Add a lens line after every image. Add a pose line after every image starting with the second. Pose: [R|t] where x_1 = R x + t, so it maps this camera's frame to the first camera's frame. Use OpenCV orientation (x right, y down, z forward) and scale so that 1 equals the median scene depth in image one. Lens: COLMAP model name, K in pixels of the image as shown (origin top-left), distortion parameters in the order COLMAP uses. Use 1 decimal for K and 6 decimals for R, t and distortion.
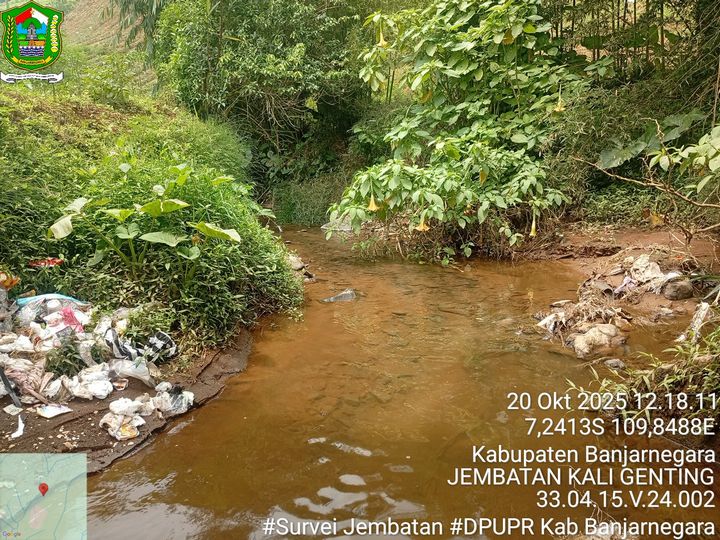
lens RADIAL K [[528.1, 0, 360.9], [0, 528.1, 273.6], [0, 0, 1]] dist [0.012073, 0.000225]
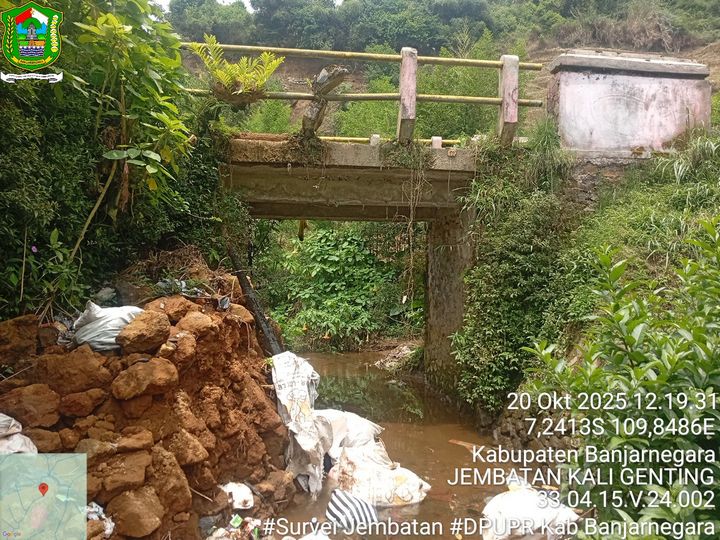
lens RADIAL K [[528.1, 0, 358.9], [0, 528.1, 270.7], [0, 0, 1]] dist [0.012073, 0.000225]
pose [[0.938896, 0.058472, 0.339197, -0.512198], [0.025587, 0.970882, -0.238189, 0.175381], [-0.343248, 0.232314, 0.910061, -1.182167]]
